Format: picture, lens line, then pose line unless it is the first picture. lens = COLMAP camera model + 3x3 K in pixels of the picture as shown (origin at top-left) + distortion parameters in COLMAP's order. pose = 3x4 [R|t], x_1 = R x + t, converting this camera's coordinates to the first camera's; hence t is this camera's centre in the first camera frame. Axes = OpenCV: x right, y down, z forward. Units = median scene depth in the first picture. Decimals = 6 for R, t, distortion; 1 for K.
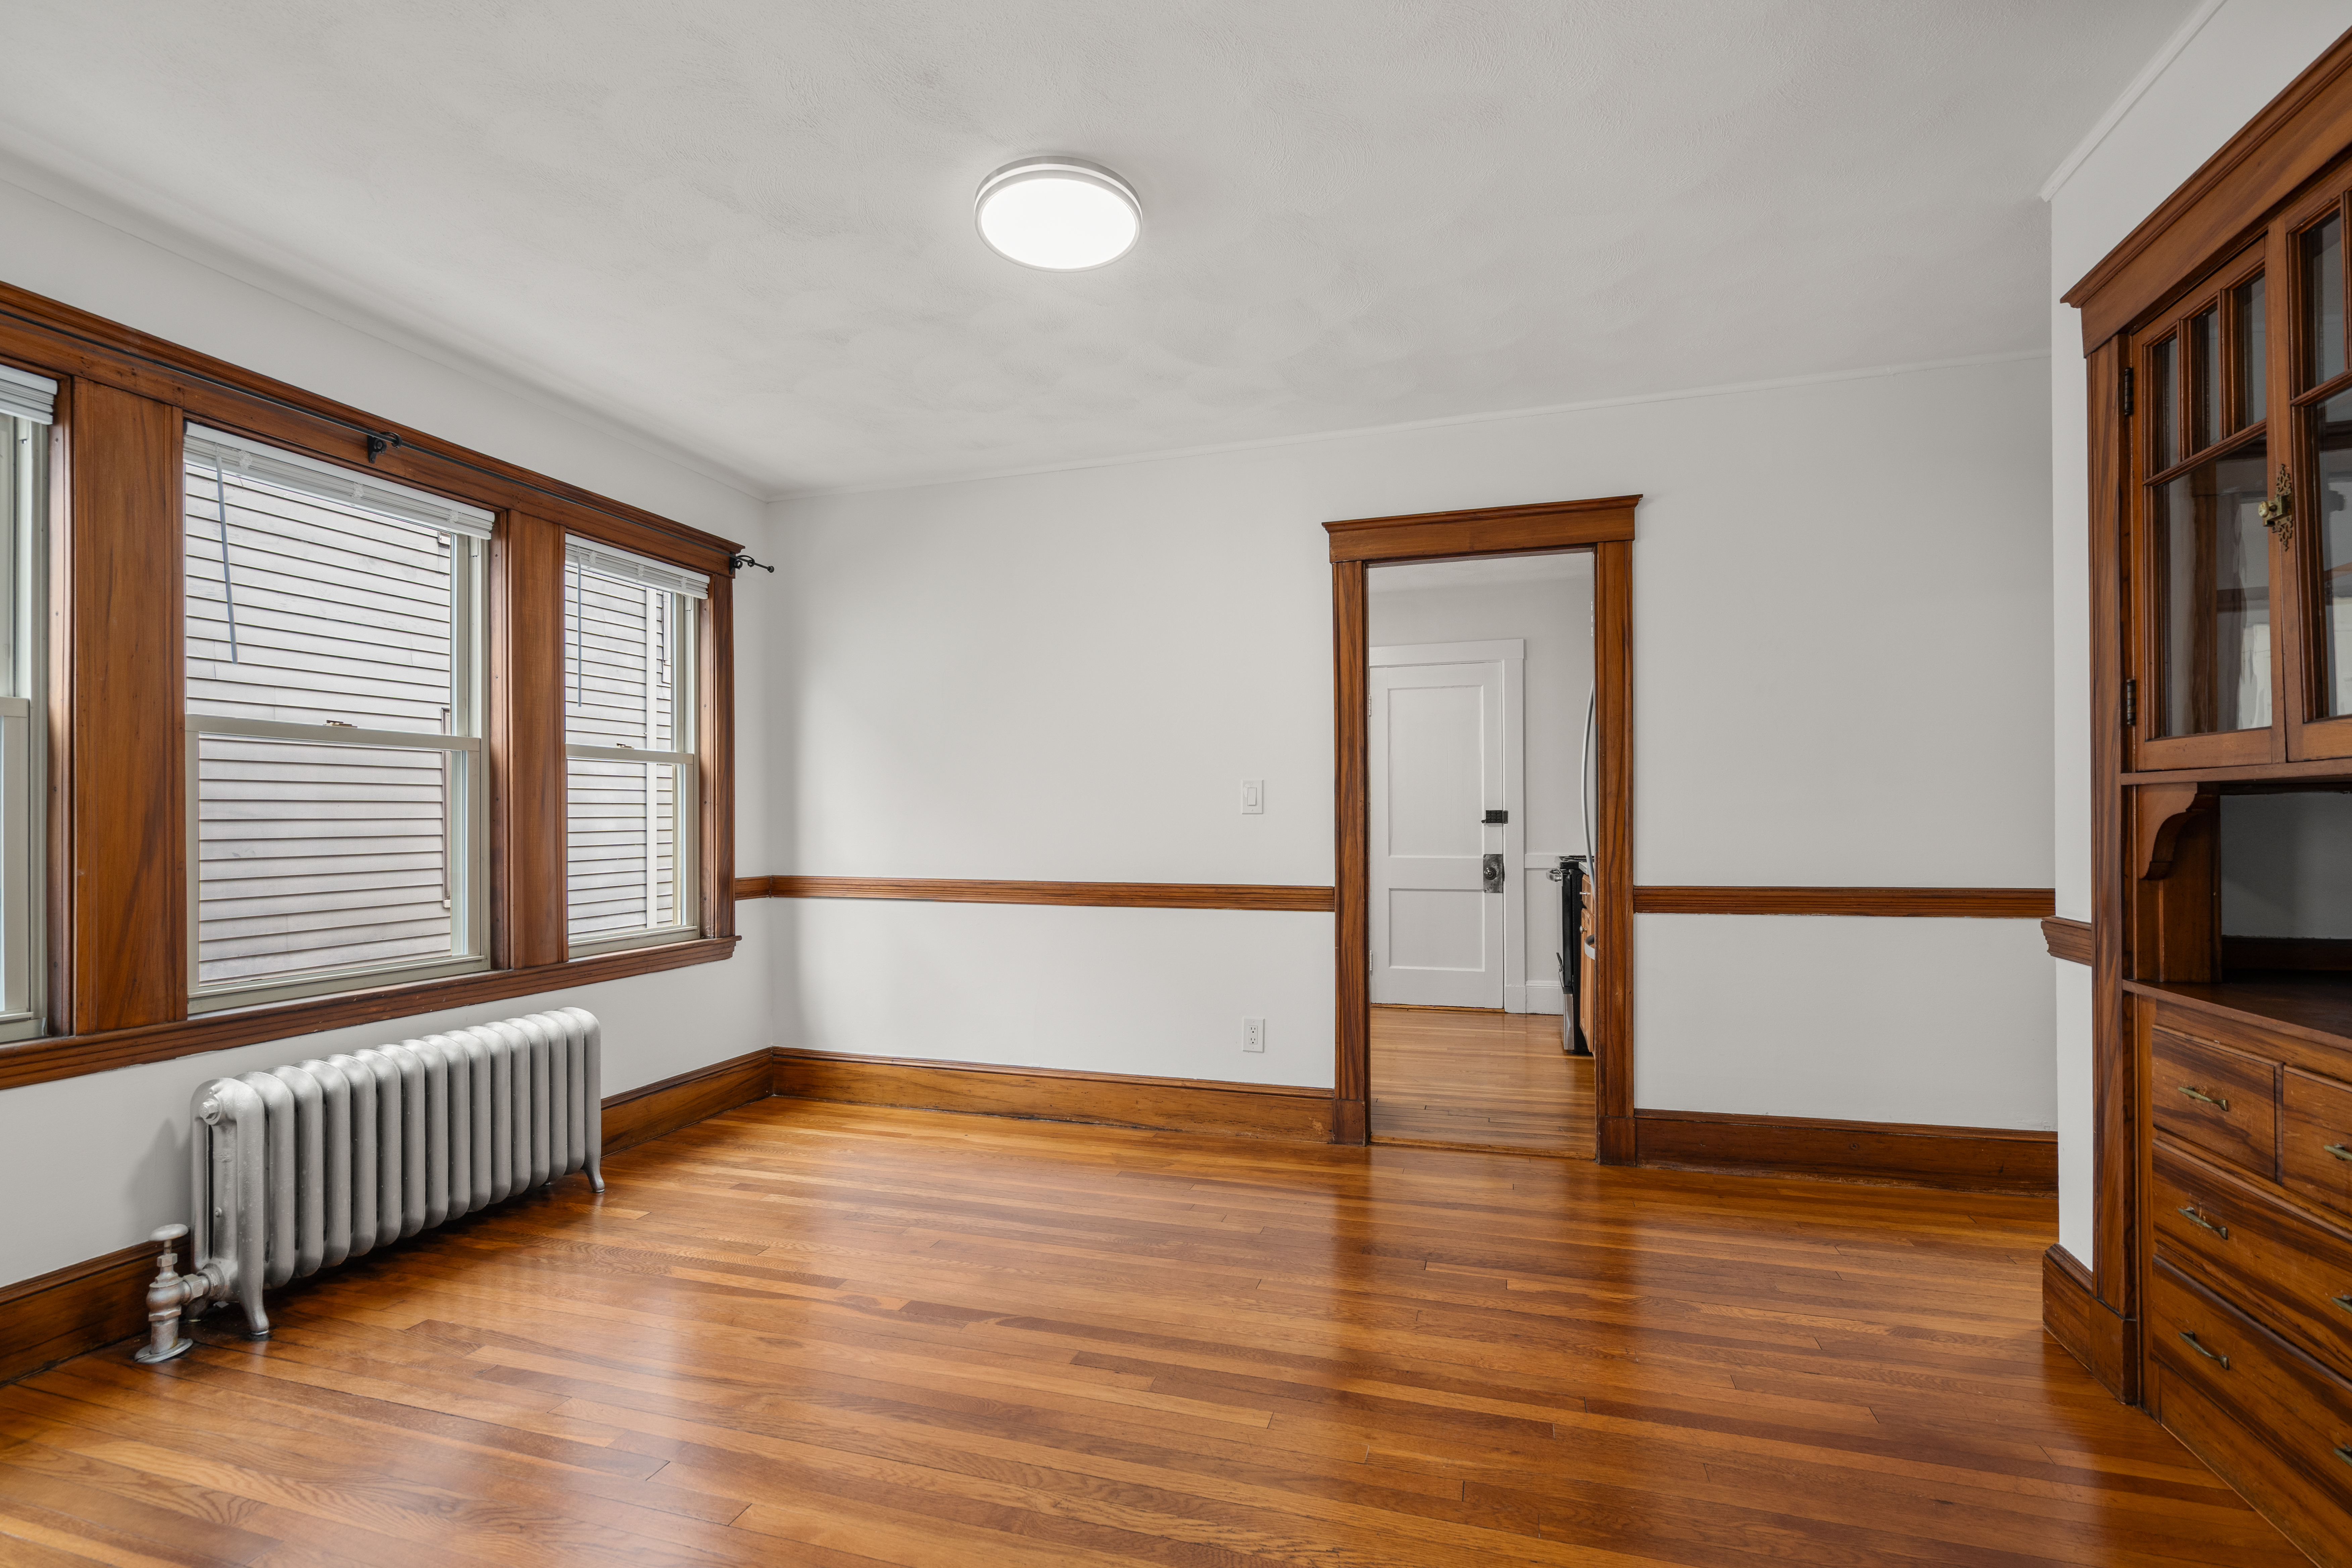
lens RADIAL K [[1067.1, 0, 1177.7], [0, 1067.1, 796.0], [0, 0, 1]] dist [-0.005242, 0.005268]
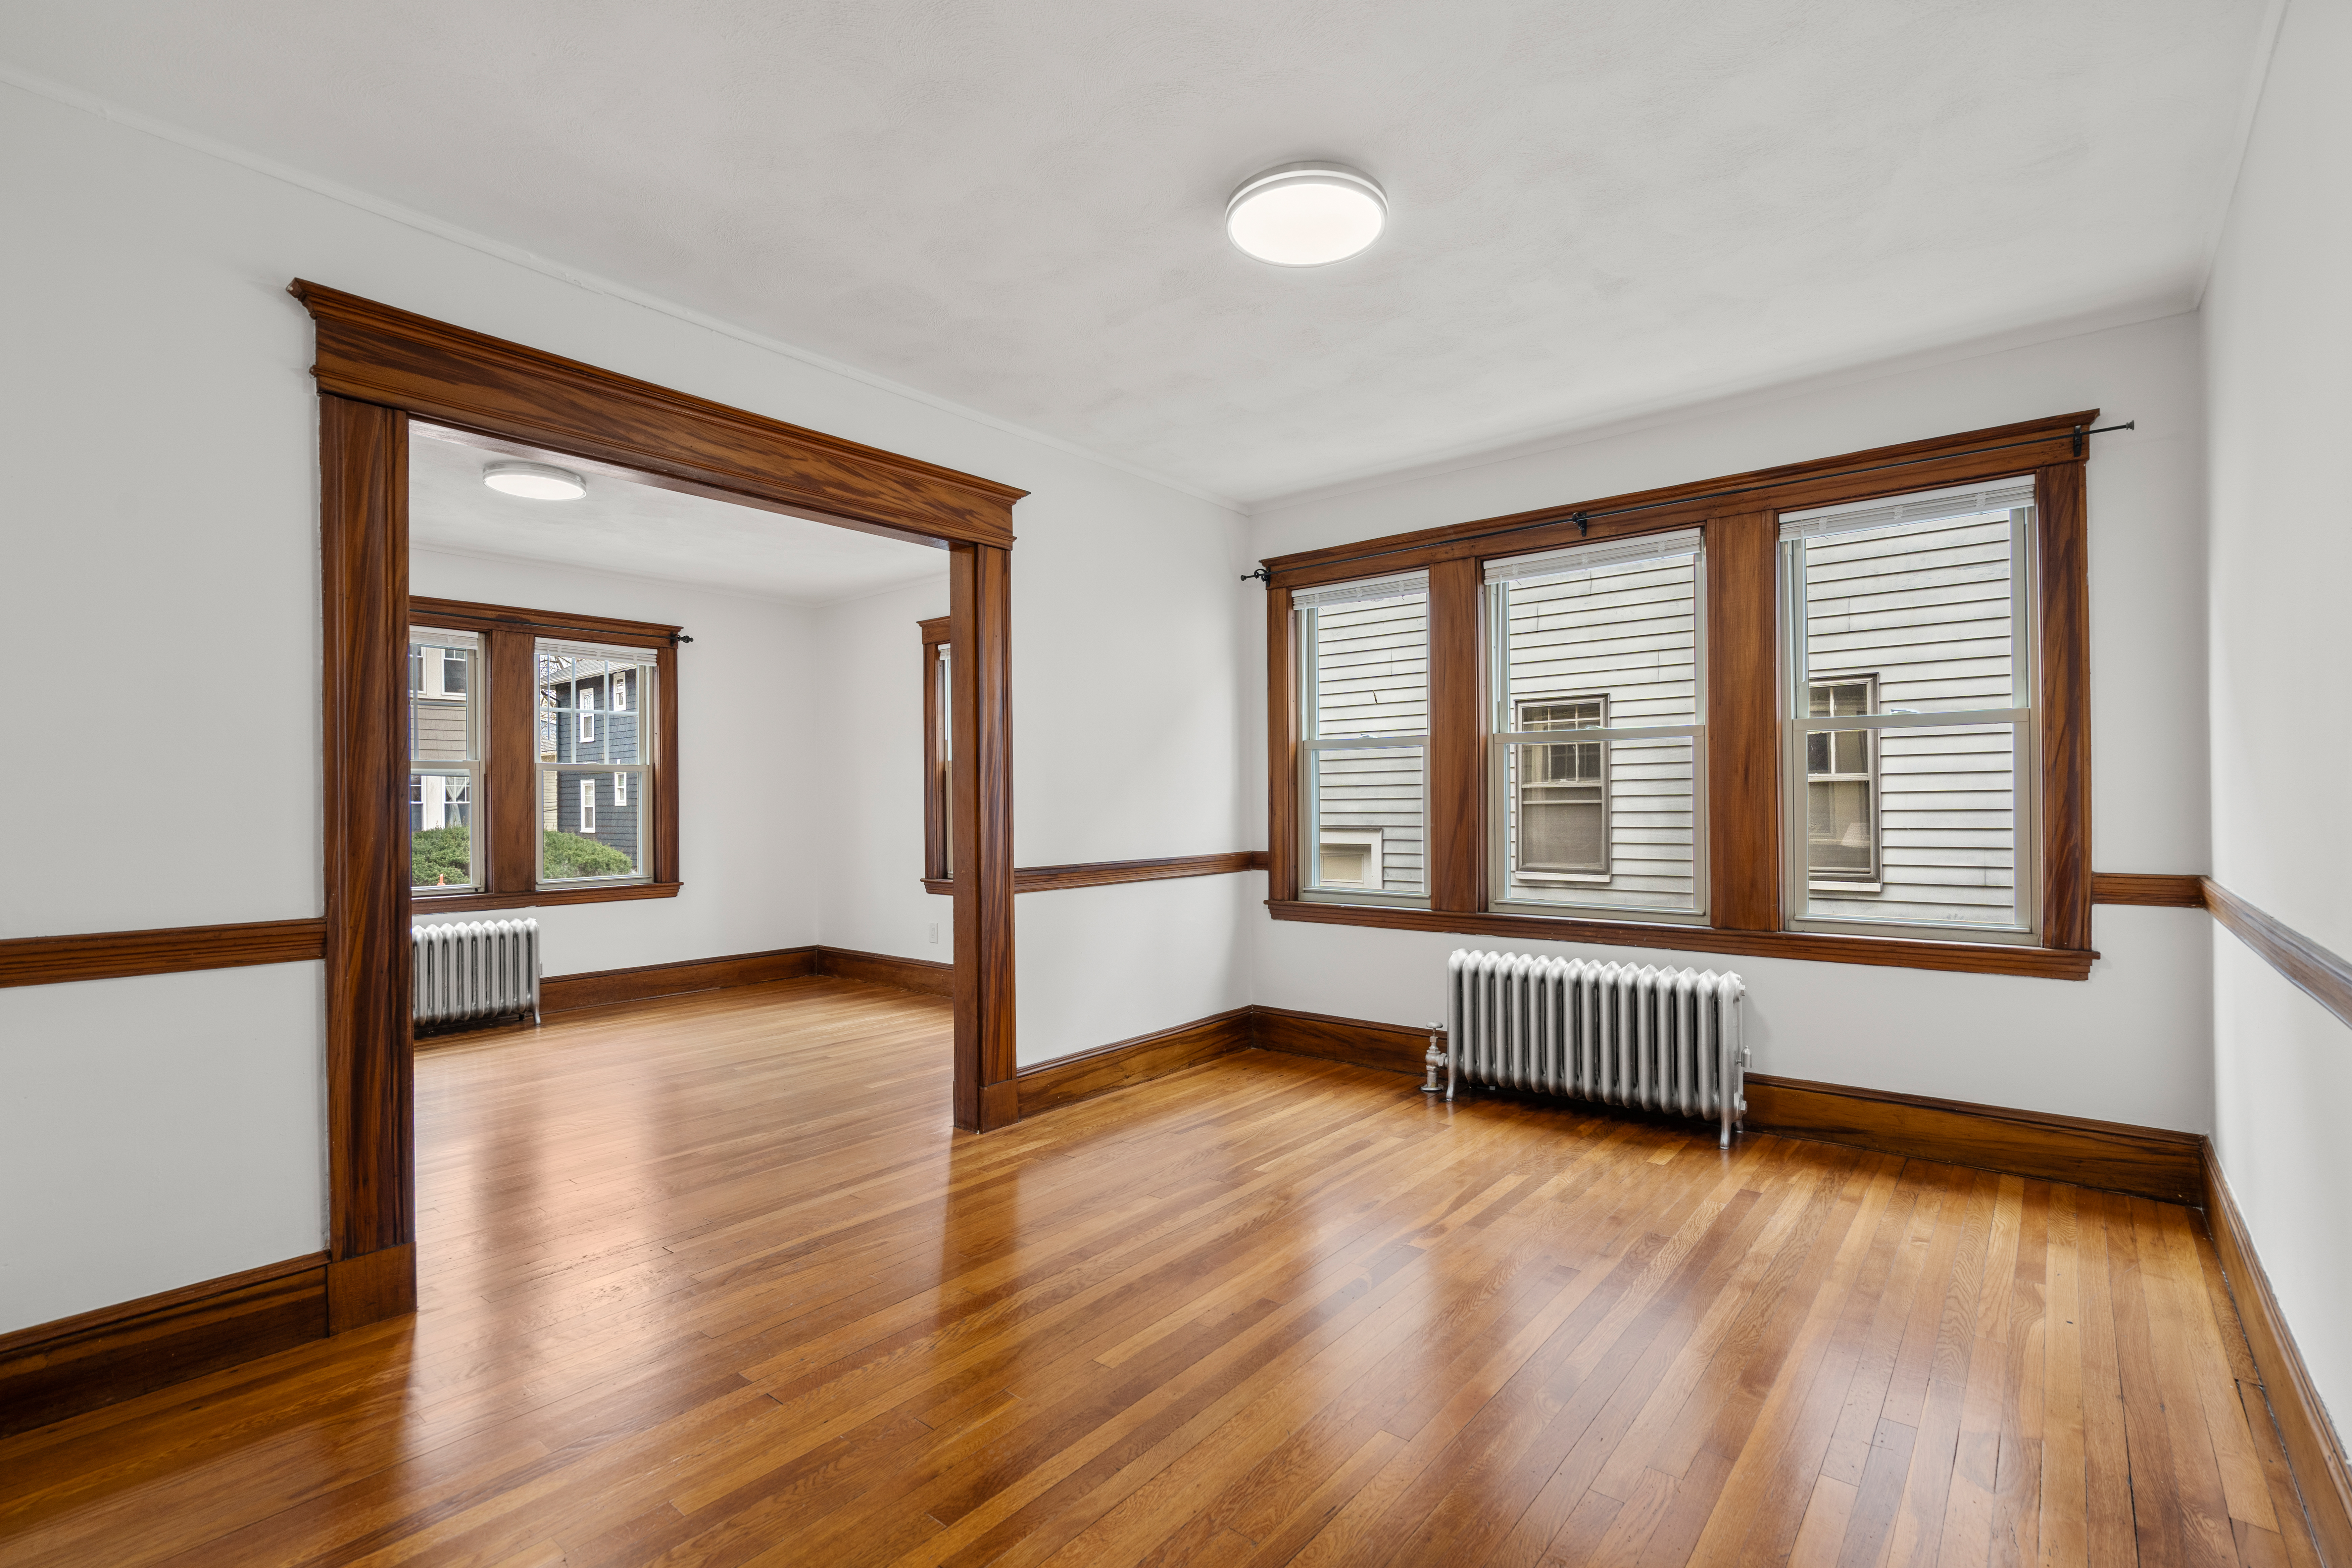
lens RADIAL K [[1085.6, 0, 1179.0], [0, 1085.6, 800.7], [0, 0, 1]] dist [-0.000959, 0.000005]
pose [[-0.373028, 0.005665, -0.927803, 0.605769], [0.028740, 0.999572, -0.005452, 0.016553], [0.927375, -0.028699, -0.373031, 0.848428]]
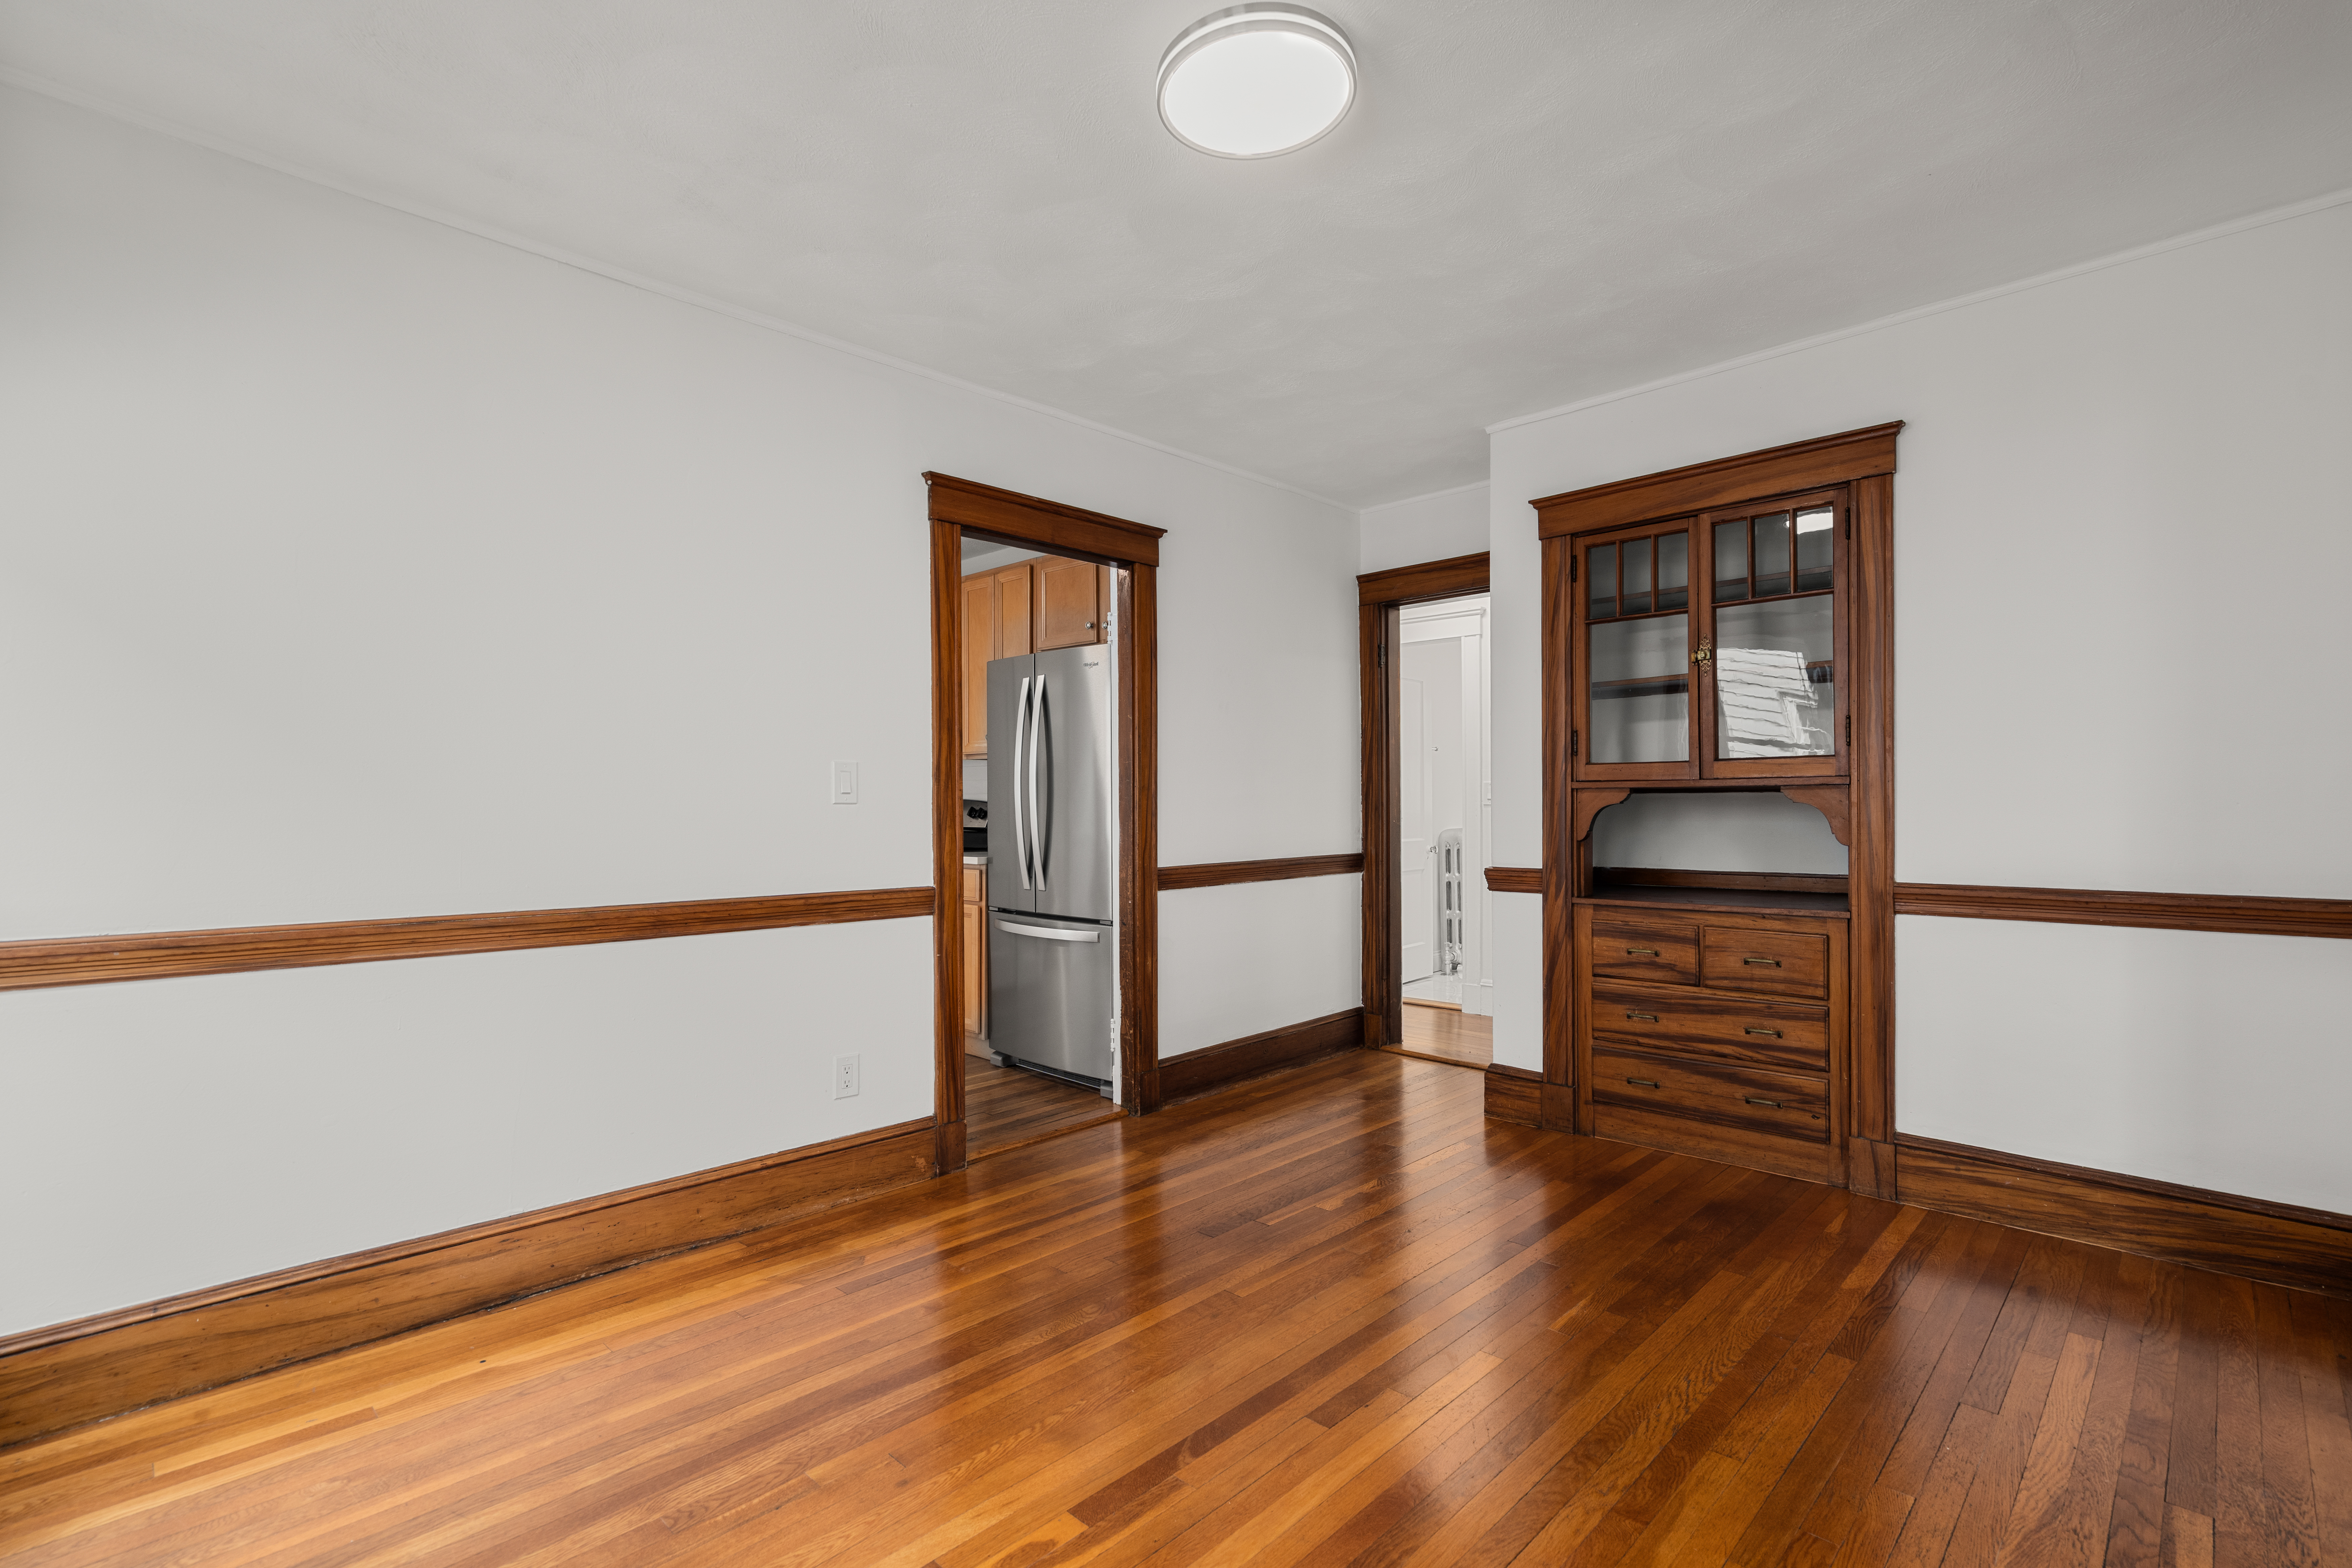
lens RADIAL K [[1067.1, 0, 1177.7], [0, 1067.1, 796.0], [0, 0, 1]] dist [-0.005242, 0.005268]
pose [[0.465387, 0.011473, 0.885033, -0.588026], [-0.014640, 0.999879, -0.005264, 0.012219], [-0.884986, -0.010507, 0.465498, 0.443920]]
